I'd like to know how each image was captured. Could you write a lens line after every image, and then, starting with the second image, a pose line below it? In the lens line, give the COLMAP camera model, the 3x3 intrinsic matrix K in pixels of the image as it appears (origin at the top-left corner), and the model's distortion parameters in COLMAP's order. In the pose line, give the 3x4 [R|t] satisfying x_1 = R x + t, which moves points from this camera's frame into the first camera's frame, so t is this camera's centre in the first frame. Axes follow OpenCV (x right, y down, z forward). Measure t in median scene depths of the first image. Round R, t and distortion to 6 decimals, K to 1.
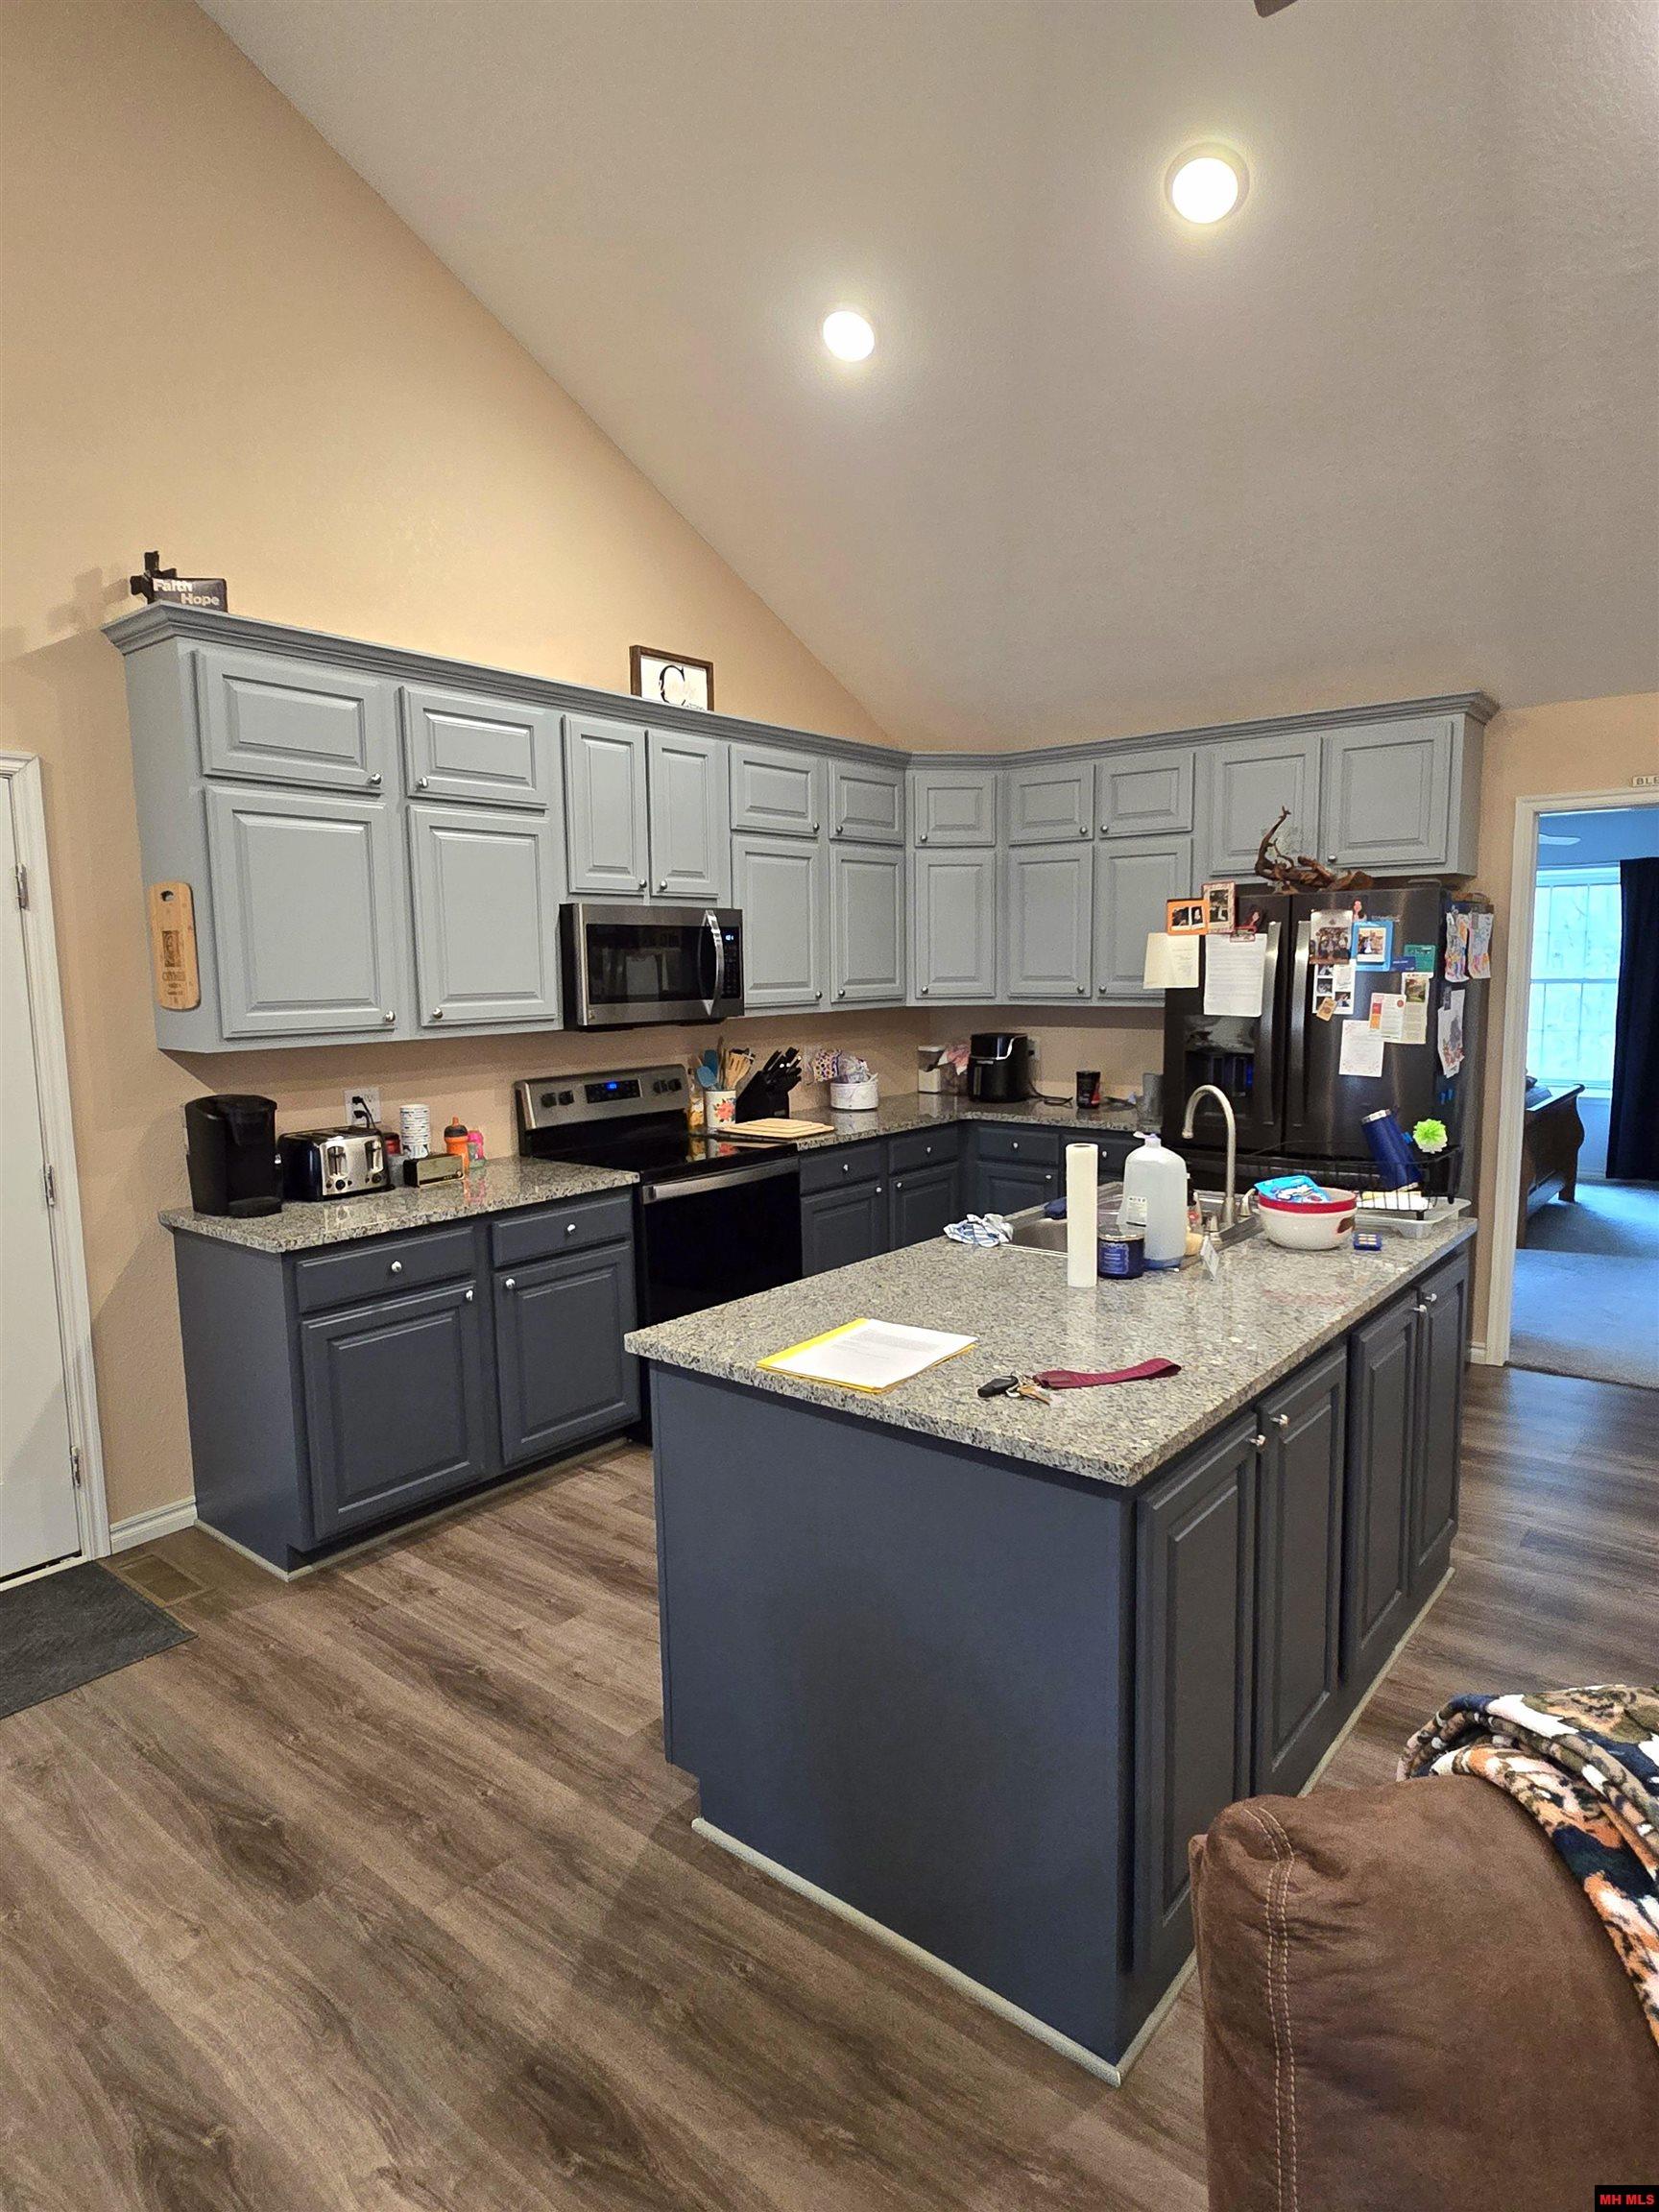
lens RADIAL K [[1240.6, 0, 829.5], [0, 1240.6, 1106.0], [0, 0, 1]] dist [0.001619, 0.000597]
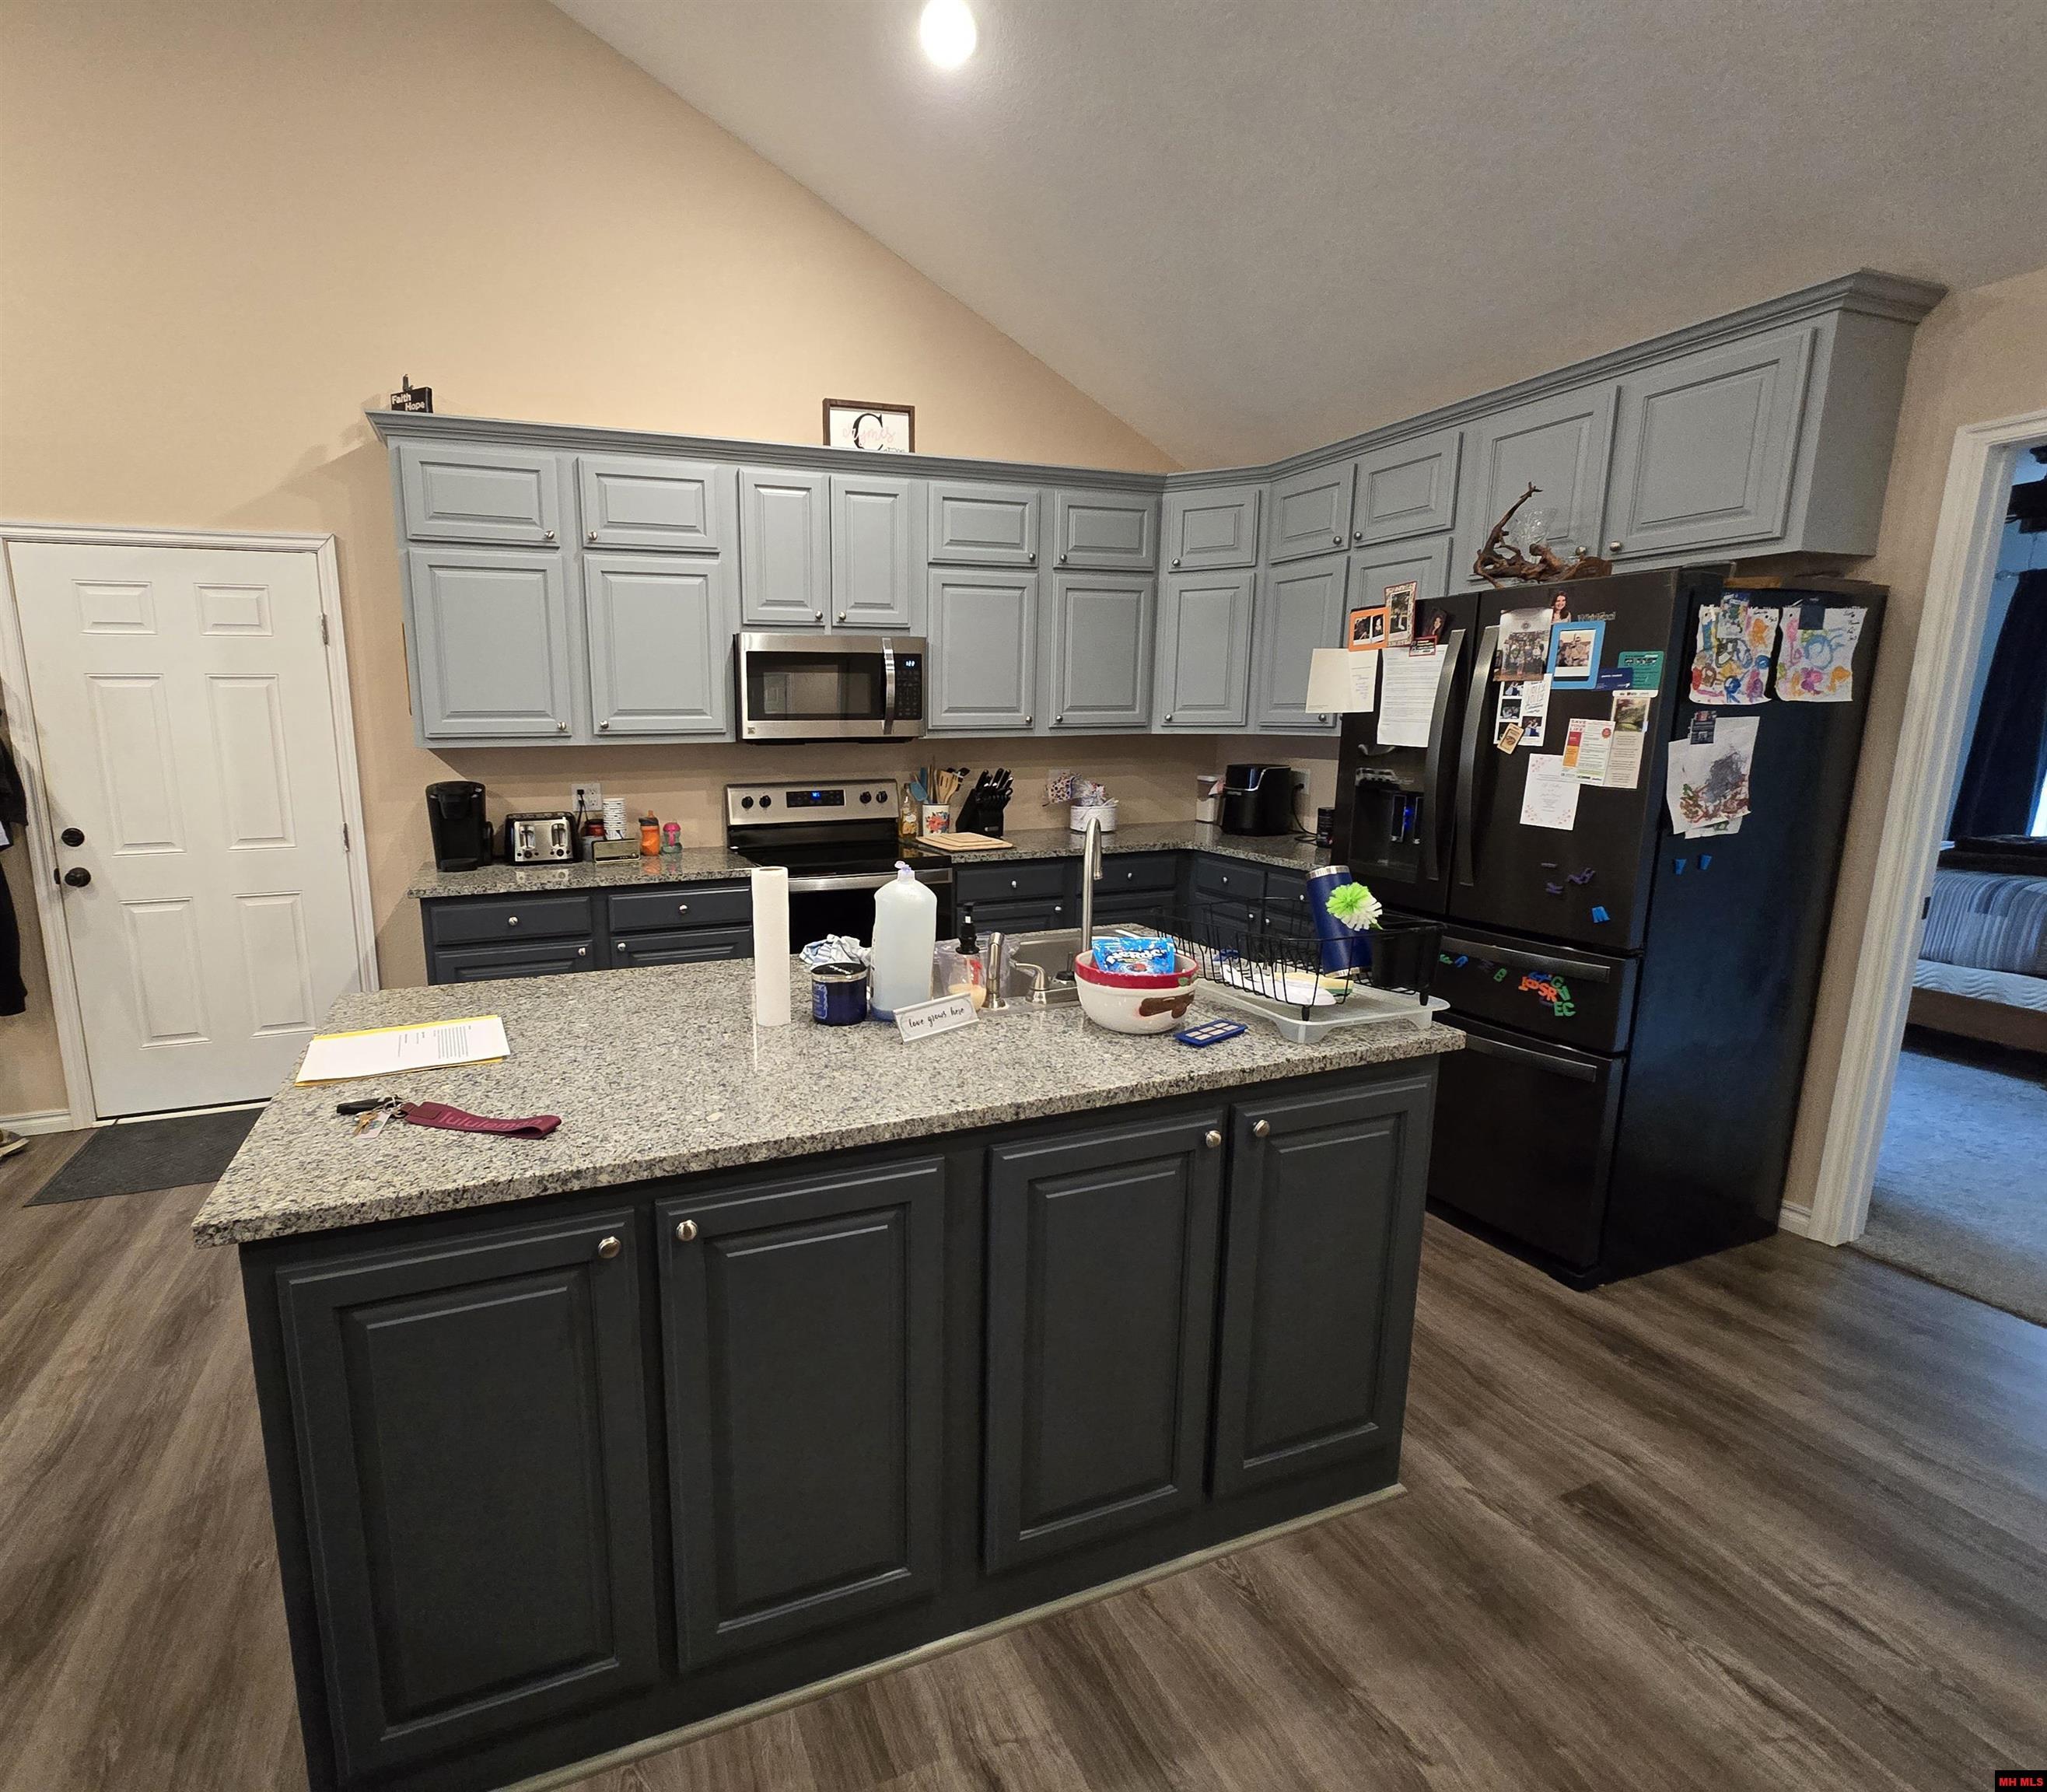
lens RADIAL K [[956.6, 0, 1022.1], [0, 956.6, 887.2], [0, 0, 1]] dist [-0.002607, -0.000093]
pose [[0.852923, 0.097236, -0.512901, 0.457504], [-0.065031, 0.994637, 0.080421, -0.013993], [0.517970, -0.035239, 0.854673, 0.325177]]
